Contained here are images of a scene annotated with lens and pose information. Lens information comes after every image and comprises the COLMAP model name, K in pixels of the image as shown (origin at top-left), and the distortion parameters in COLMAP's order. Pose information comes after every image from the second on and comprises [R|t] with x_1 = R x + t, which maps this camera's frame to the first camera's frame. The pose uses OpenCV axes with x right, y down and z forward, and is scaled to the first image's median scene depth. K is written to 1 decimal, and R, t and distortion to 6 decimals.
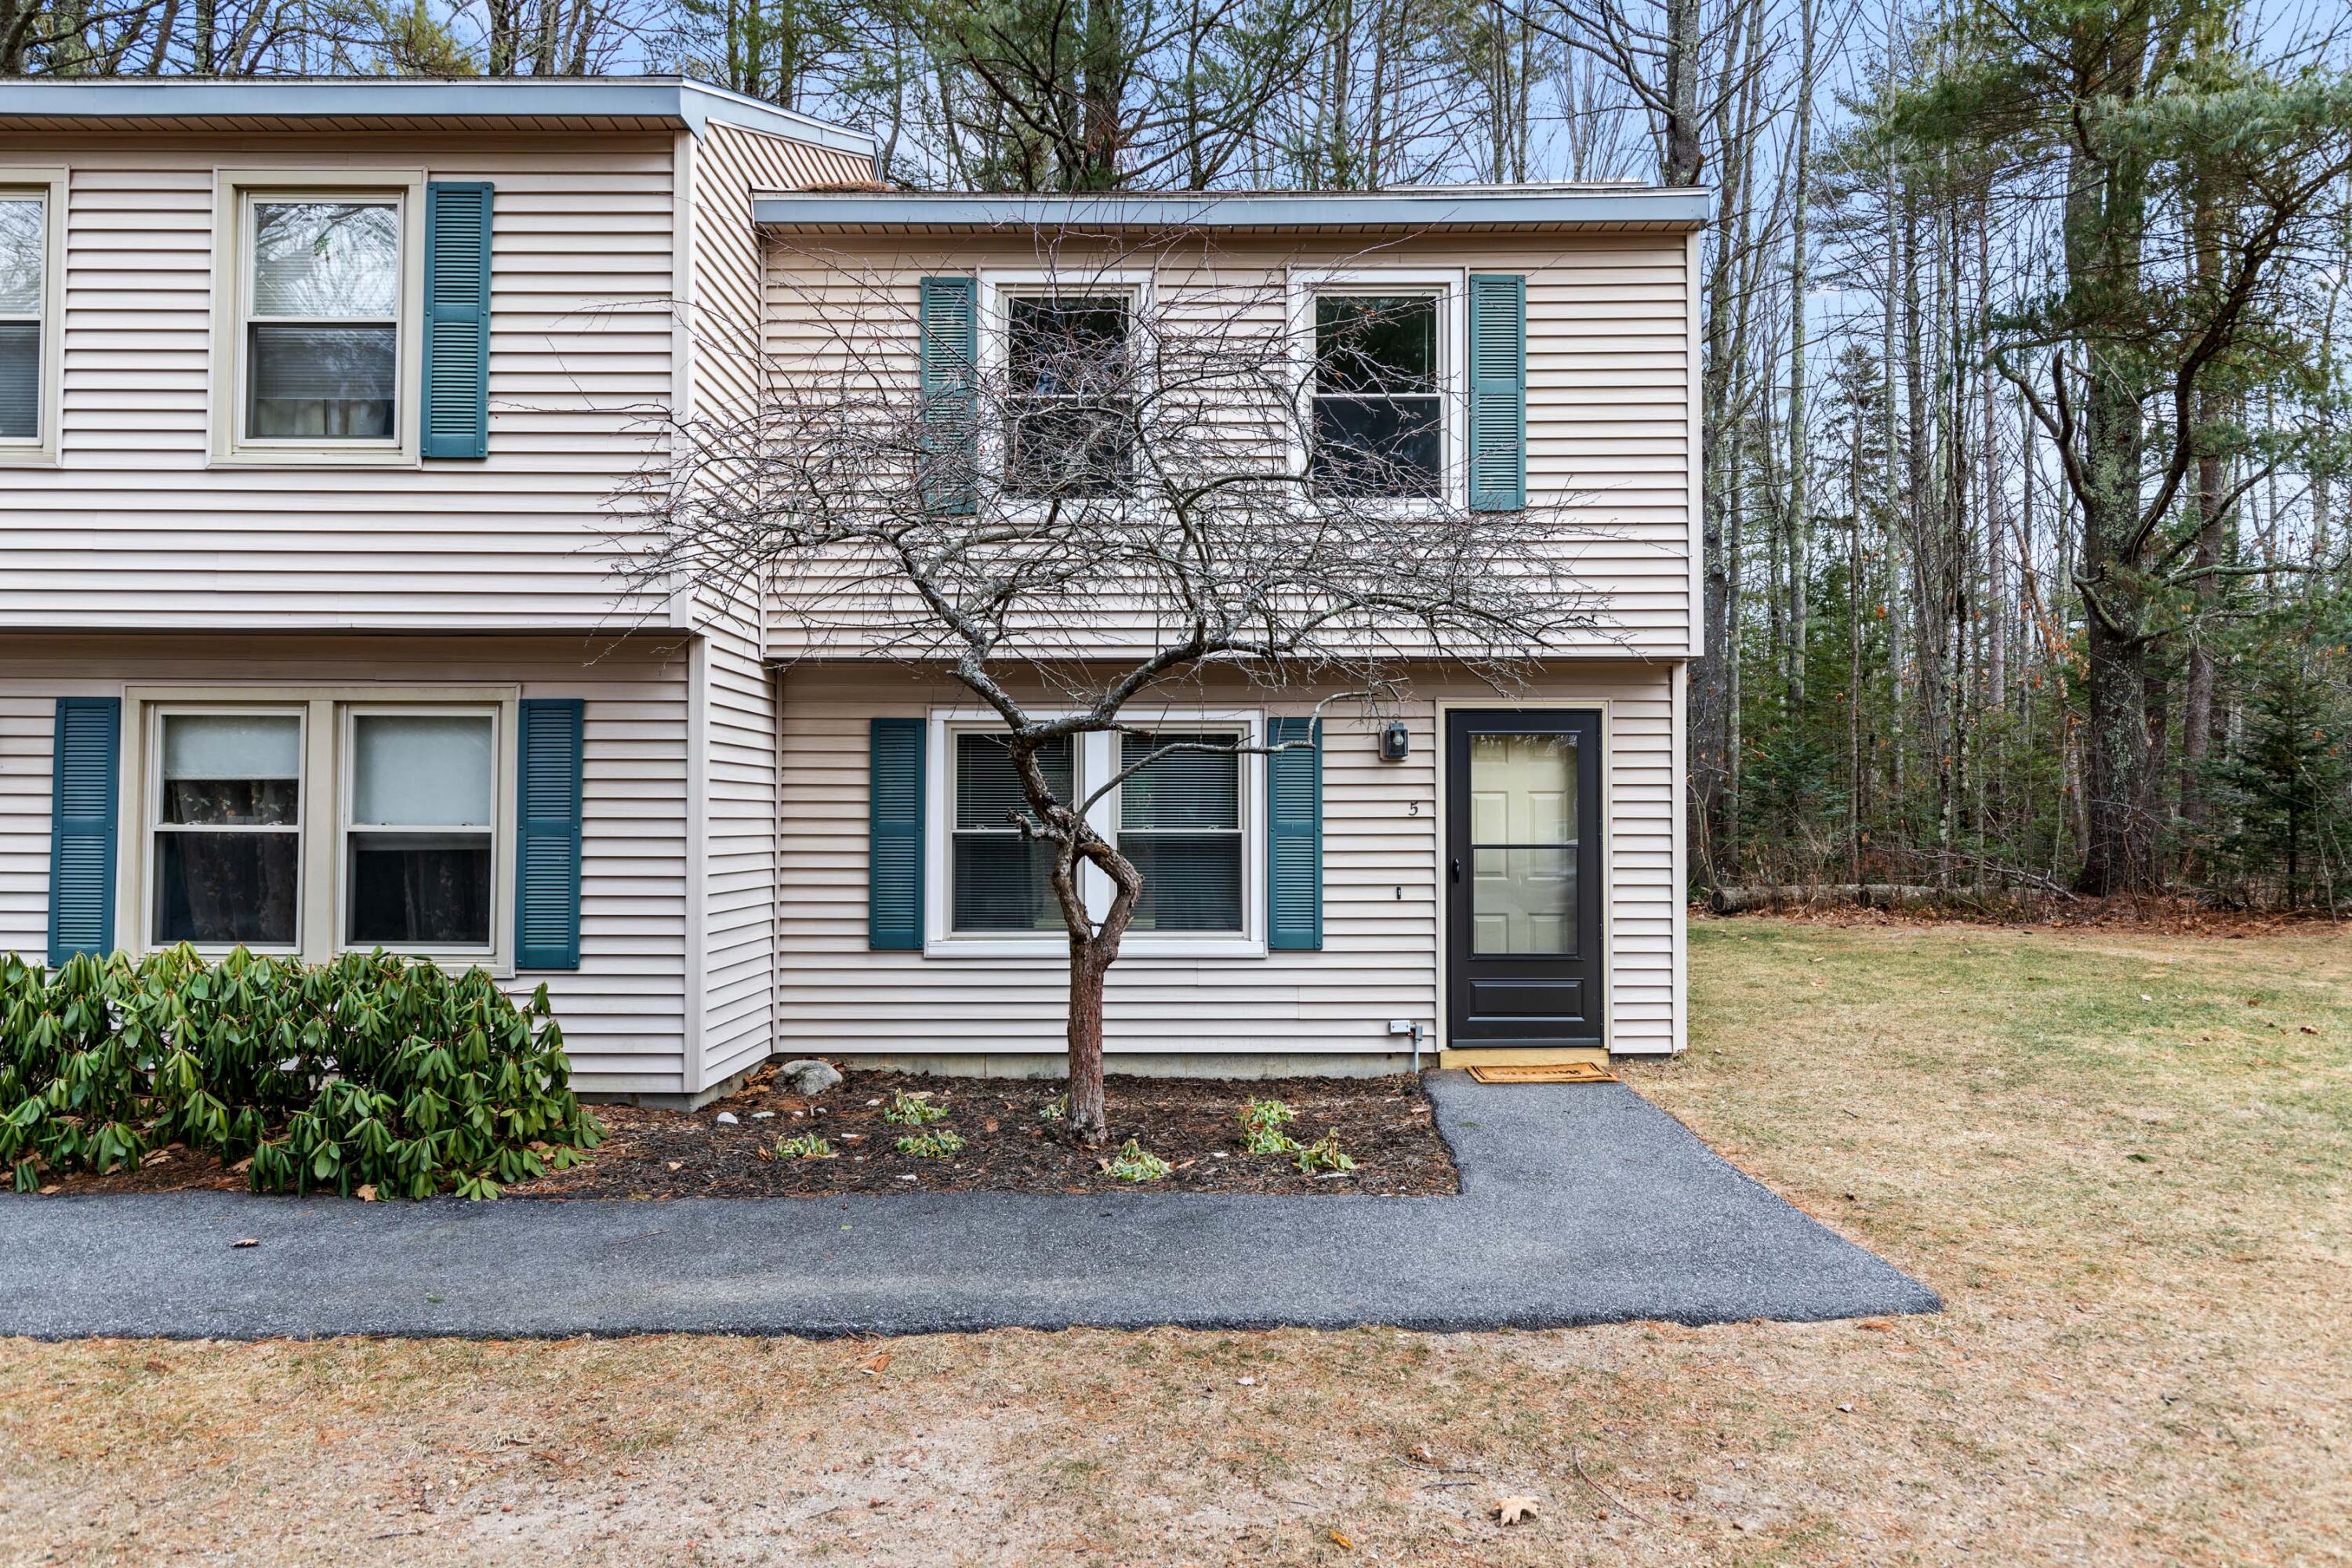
lens RADIAL K [[1389.1, 0, 1178.3], [0, 1389.1, 777.0], [0, 0, 1]] dist [0.002529, -0.001781]
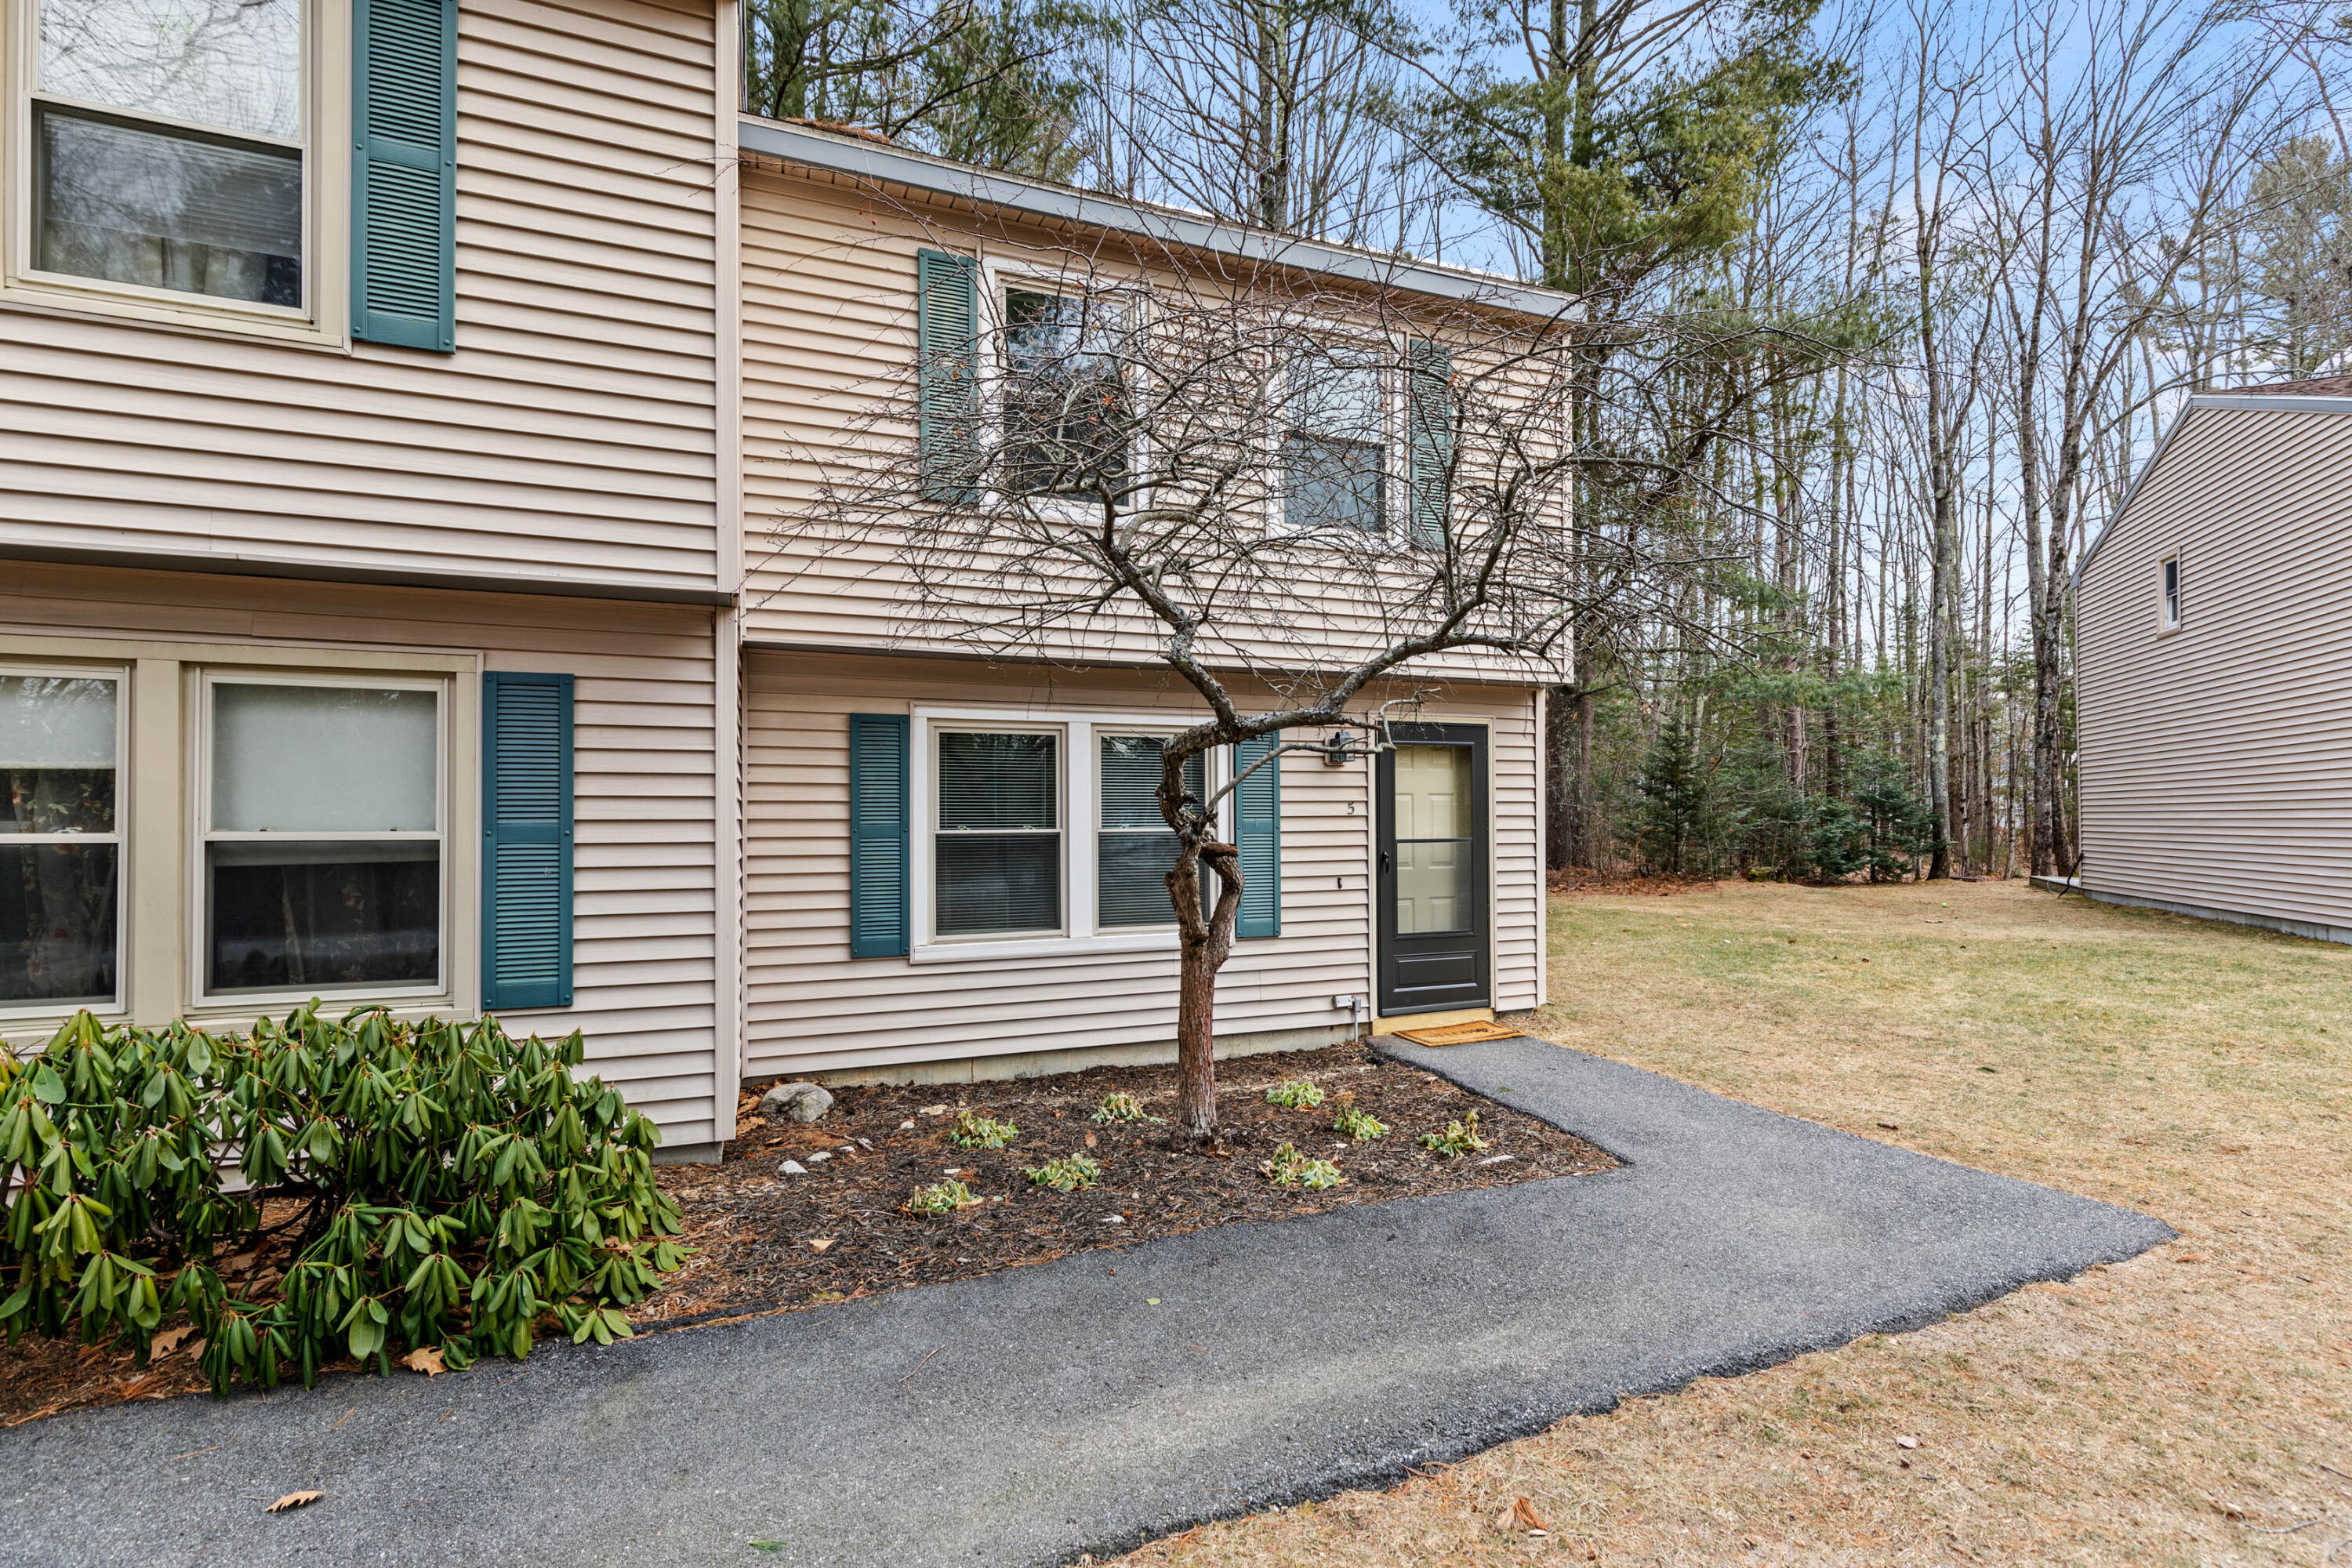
lens RADIAL K [[1073.5, 0, 1175.4], [0, 1073.5, 804.2], [0, 0, 1]] dist [0.007122, -0.001338]
pose [[0.927114, -0.000494, 0.374780, -0.333741], [-0.005188, 0.999886, 0.014151, 0.009102], [-0.374745, -0.015064, 0.927006, 0.278922]]
